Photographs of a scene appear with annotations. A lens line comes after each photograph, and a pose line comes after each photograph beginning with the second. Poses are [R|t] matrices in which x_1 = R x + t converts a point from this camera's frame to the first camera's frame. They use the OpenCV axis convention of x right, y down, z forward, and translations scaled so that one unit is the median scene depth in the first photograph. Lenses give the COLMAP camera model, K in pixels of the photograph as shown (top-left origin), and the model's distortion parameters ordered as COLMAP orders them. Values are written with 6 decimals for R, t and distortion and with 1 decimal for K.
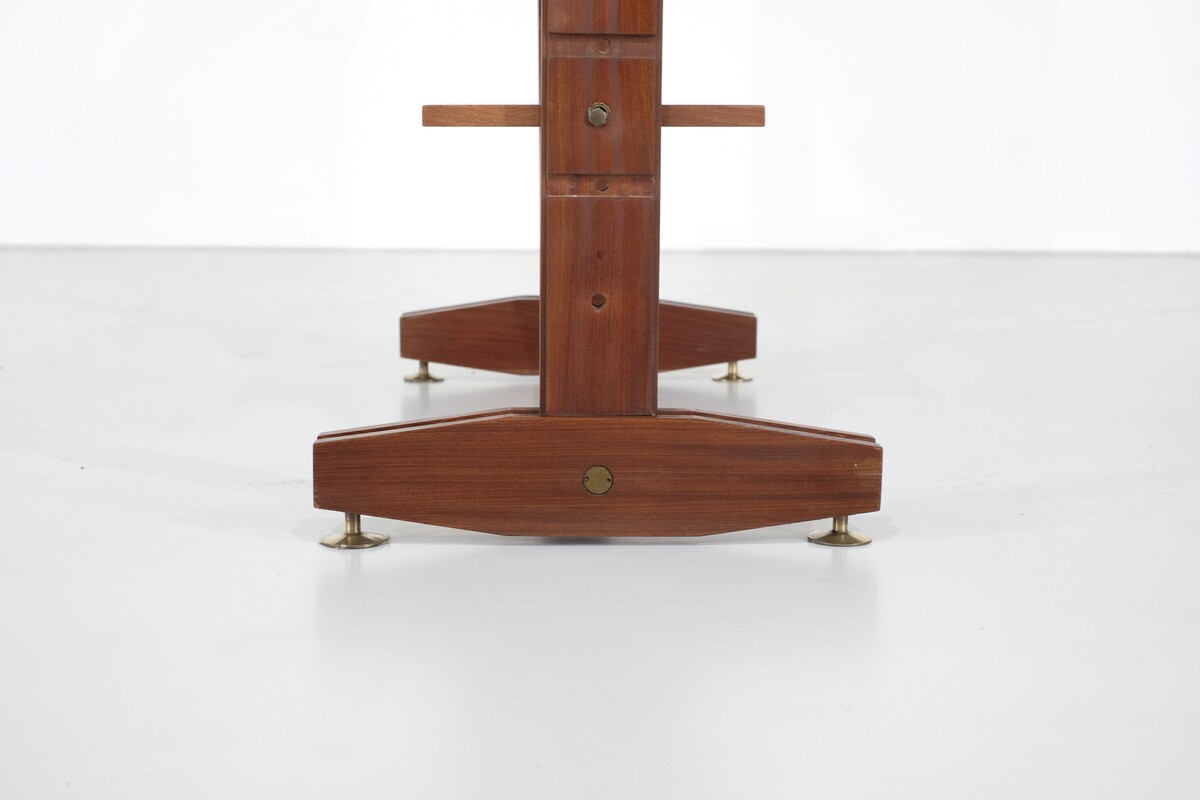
lens RADIAL K [[1838.2, 0, 600.0], [0, 1838.2, 400.0], [0, 0, 1]] dist [-0.025567, -0.020740]
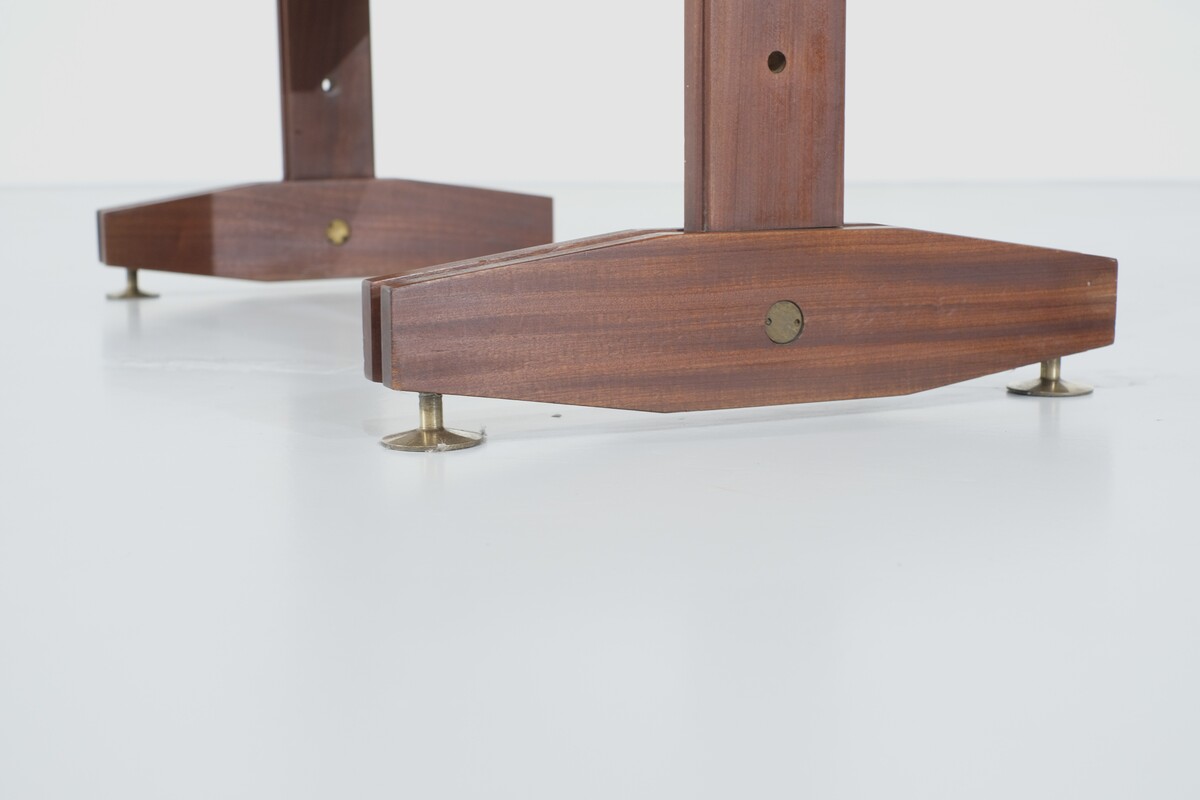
lens RADIAL K [[1838.2, 0, 600.0], [0, 1838.2, 400.0], [0, 0, 1]] dist [-0.025567, -0.020740]
pose [[0.923608, -0.068946, 0.377086, -0.326230], [0.071325, 0.997424, 0.007670, 0.062114], [-0.376643, 0.019812, 0.926147, 0.380963]]
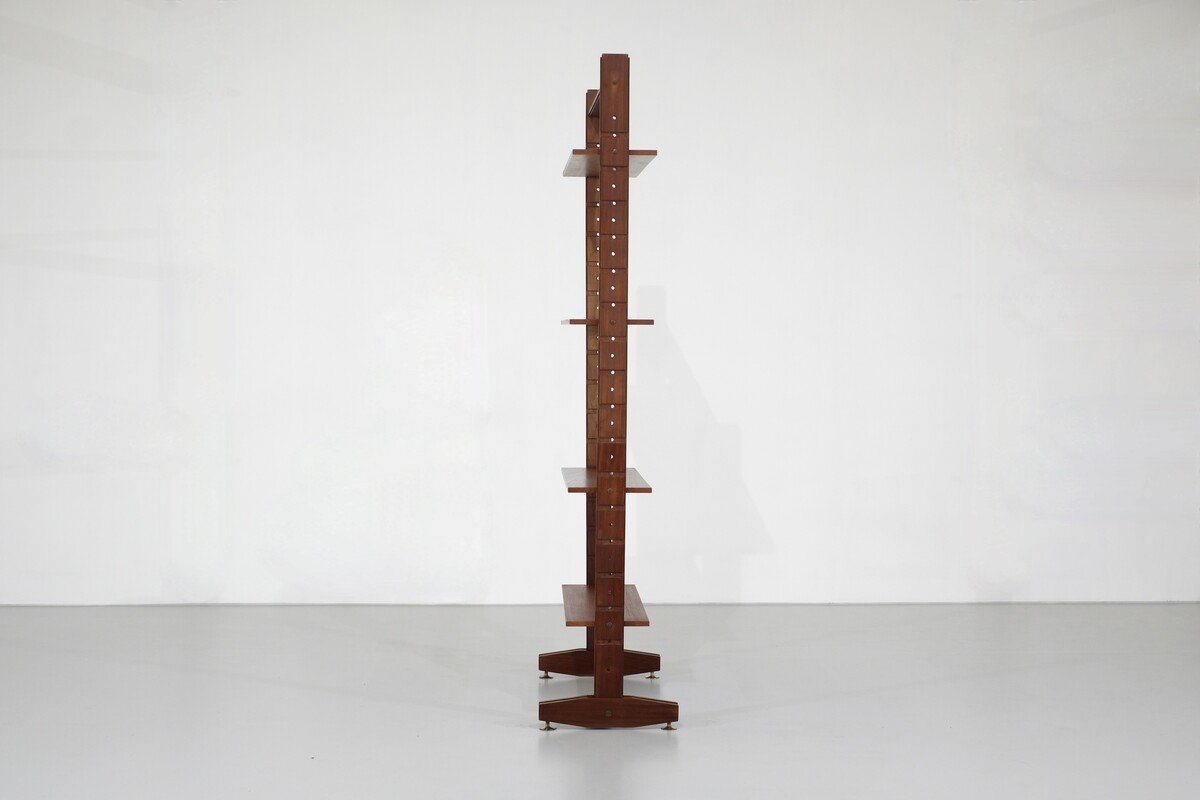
lens RADIAL K [[1837.6, 0, 600.0], [0, 1837.6, 400.0], [0, 0, 1]] dist [-0.239128, -0.011122]
pose [[0.999990, 0.001943, 0.004145, -0.037619], [-0.001429, 0.992703, -0.120579, -0.156998], [-0.004349, 0.120572, 0.992695, -3.061691]]
